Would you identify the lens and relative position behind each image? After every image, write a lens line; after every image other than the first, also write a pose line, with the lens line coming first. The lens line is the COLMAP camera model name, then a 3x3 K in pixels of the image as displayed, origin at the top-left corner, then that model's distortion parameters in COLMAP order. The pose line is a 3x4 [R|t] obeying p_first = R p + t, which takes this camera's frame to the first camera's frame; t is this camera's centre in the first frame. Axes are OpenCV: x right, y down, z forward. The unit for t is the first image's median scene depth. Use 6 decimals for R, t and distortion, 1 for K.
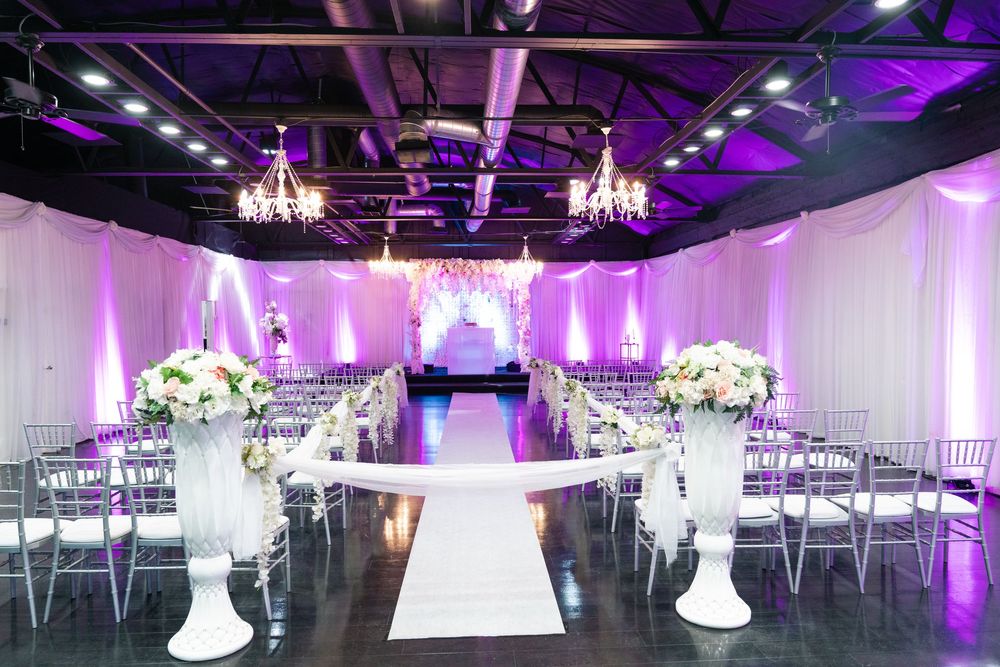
lens RADIAL K [[694.3, 0, 494.5], [0, 694.3, 339.2], [0, 0, 1]] dist [-0.008337, -0.000491]
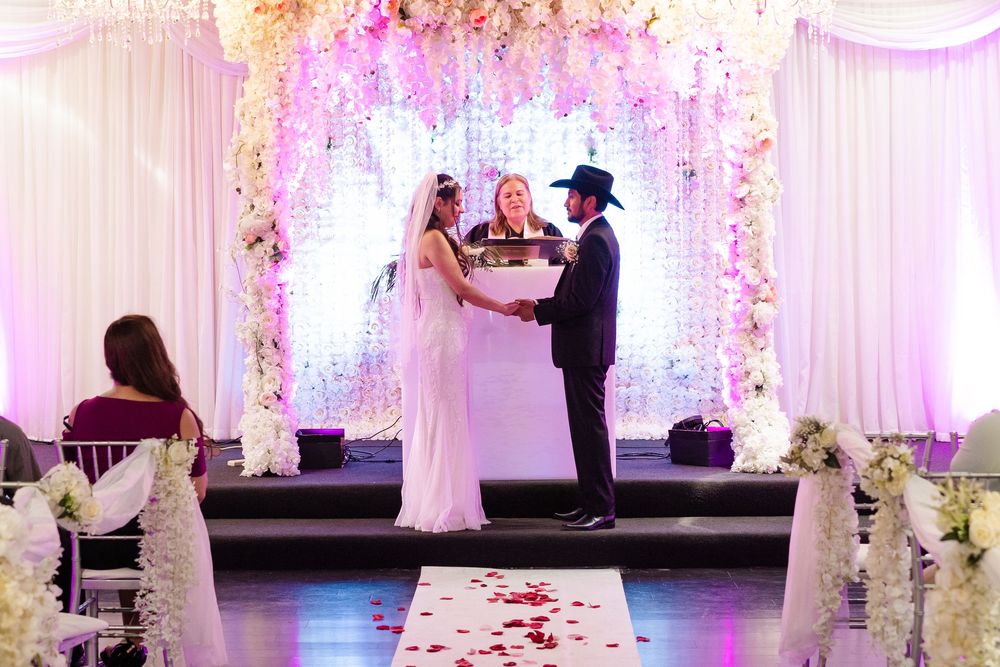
lens RADIAL K [[2351.9, 0, 499.1], [0, 2351.9, 326.6], [0, 0, 1]] dist [-0.056412, 0.000000]
pose [[0.998841, 0.001355, -0.048113, -0.000988], [-0.001639, 0.999982, -0.005852, 0.008915], [0.048104, 0.005924, 0.998825, 0.313818]]
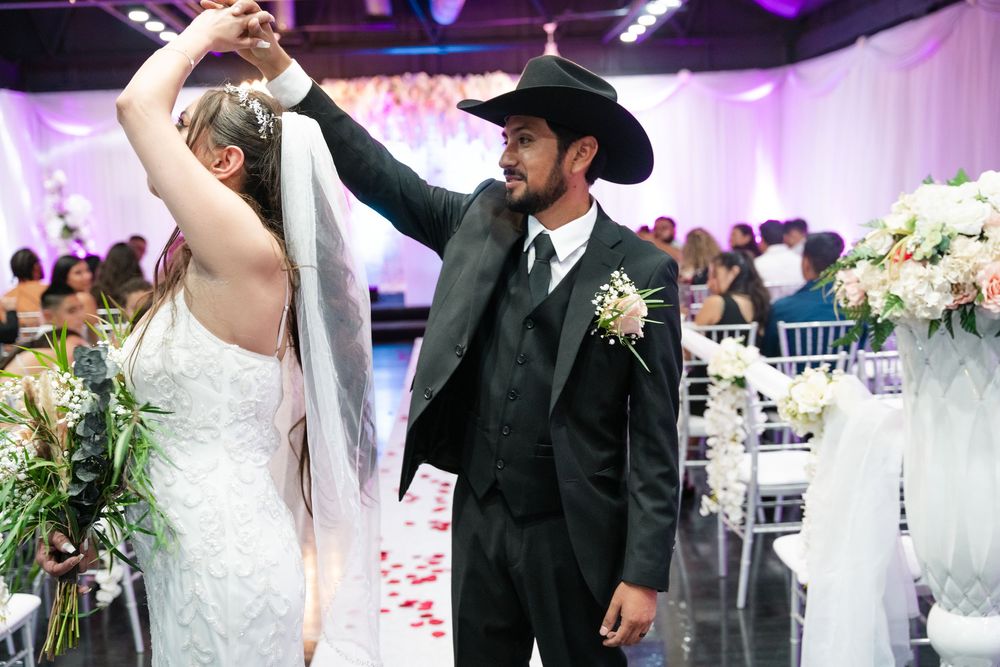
lens RADIAL K [[1265.6, 0, 498.3], [0, 1265.6, 336.9], [0, 0, 1]] dist [0.029601, 0.000000]
pose [[0.999498, -0.030314, -0.009170, 0.010798], [0.030862, 0.997277, 0.066976, 0.017393], [0.007115, -0.067226, 0.997712, 0.083331]]
